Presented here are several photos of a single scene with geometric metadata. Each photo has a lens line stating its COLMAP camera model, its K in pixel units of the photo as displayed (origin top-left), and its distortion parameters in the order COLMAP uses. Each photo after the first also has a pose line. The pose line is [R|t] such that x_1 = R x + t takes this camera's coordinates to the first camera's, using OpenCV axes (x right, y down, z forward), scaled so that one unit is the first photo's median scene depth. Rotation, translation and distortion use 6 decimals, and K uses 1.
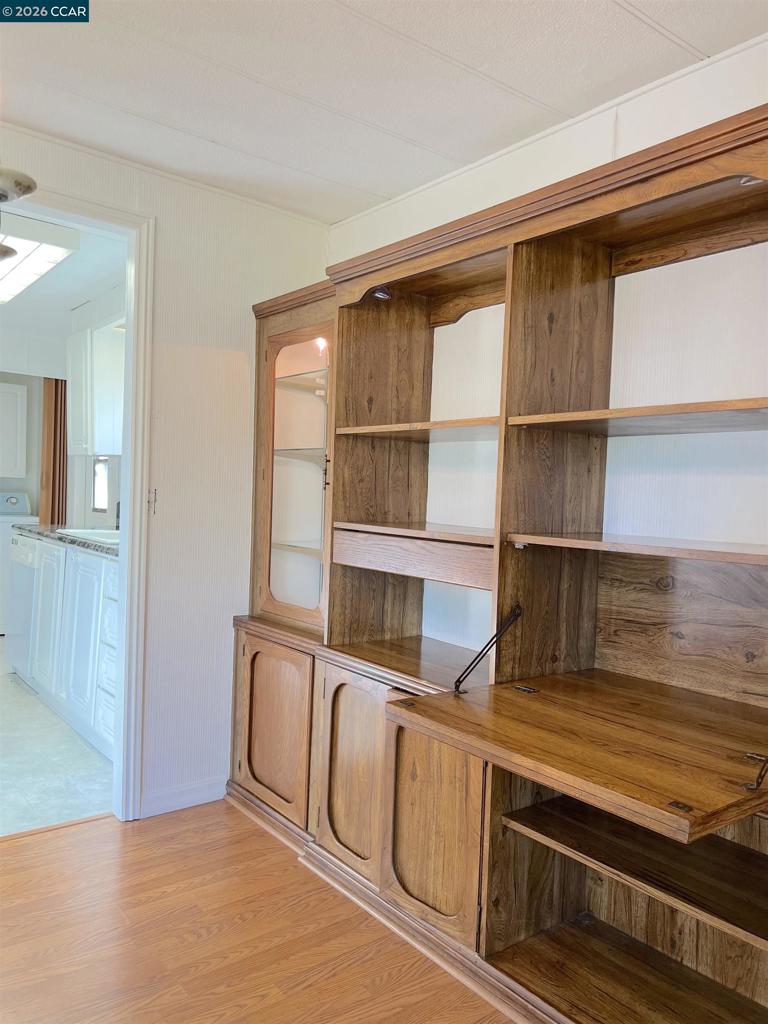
lens RADIAL K [[768.7, 0, 379.0], [0, 768.7, 510.8], [0, 0, 1]] dist [0.050807, -0.062245]
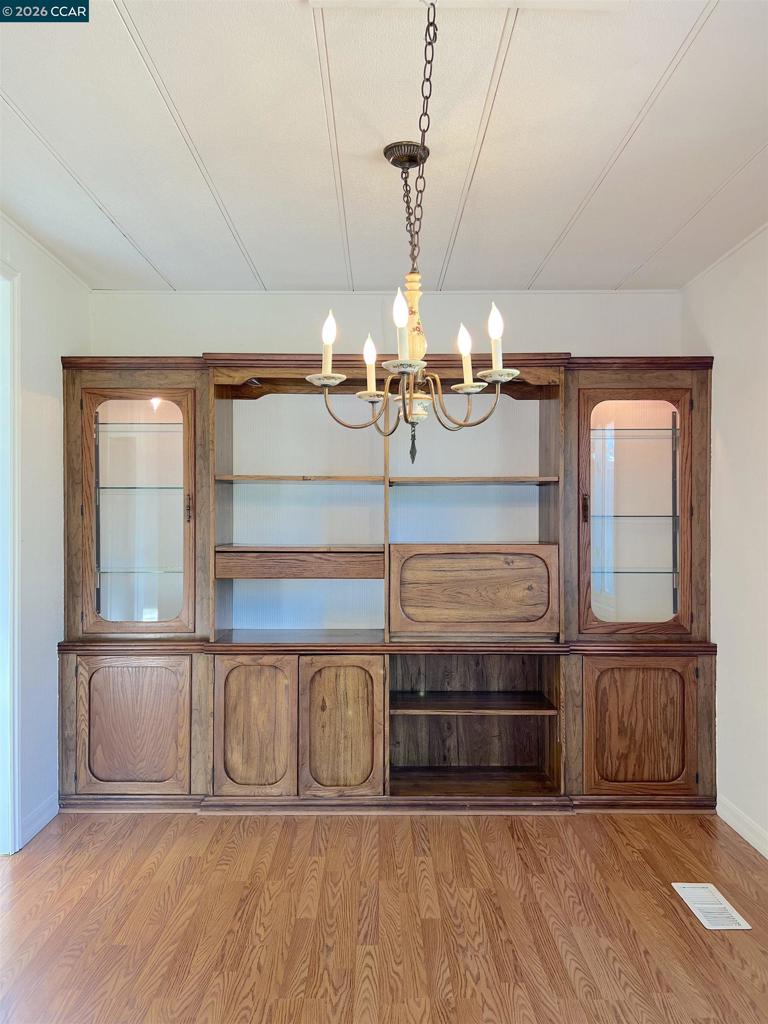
lens RADIAL K [[768.7, 0, 379.0], [0, 768.7, 510.8], [0, 0, 1]] dist [0.050807, -0.062245]
pose [[0.614089, -0.027660, 0.788752, -0.931264], [0.041167, 0.999148, 0.002987, -0.039643], [-0.788162, 0.030636, 0.614705, -0.029188]]
